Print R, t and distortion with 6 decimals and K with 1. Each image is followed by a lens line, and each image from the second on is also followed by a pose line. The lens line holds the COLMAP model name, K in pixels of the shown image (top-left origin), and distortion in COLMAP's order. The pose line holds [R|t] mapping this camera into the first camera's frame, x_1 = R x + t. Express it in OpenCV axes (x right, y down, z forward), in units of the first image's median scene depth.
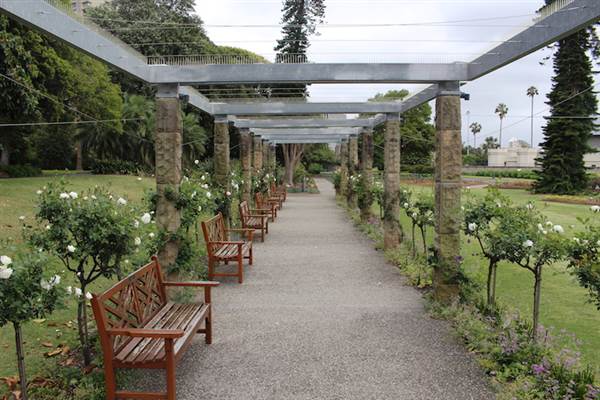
lens RADIAL K [[492.0, 0, 300.0], [0, 492.0, 200.0], [0, 0, 1]] dist [-0.163102, 0.107079]
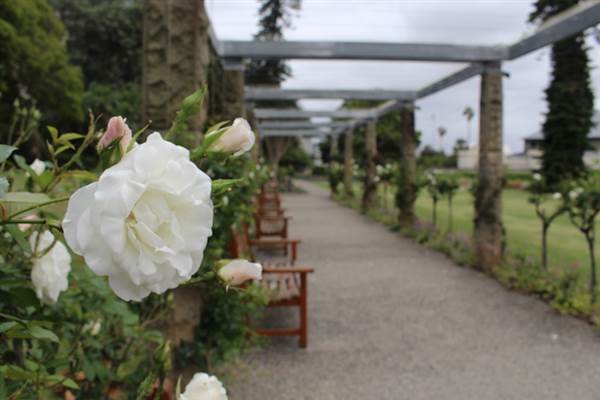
lens RADIAL K [[492.0, 0, 300.0], [0, 492.0, 200.0], [0, 0, 1]] dist [-0.163102, 0.107079]
pose [[0.997770, -0.002397, 0.066704, -0.029276], [0.002878, 0.999971, -0.007105, 0.003610], [-0.066685, 0.007281, 0.997748, 0.090575]]
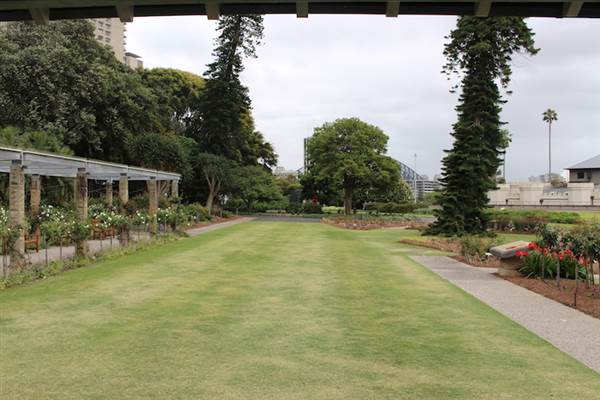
lens RADIAL K [[591.5, 0, 300.0], [0, 591.5, 200.0], [0, 0, 1]] dist [-0.184374, 0.217845]
pose [[0.999683, 0.007851, -0.023914, 0.262946], [-0.009603, 0.997207, -0.074065, 0.004120], [0.023265, 0.074271, 0.996967, -0.107437]]
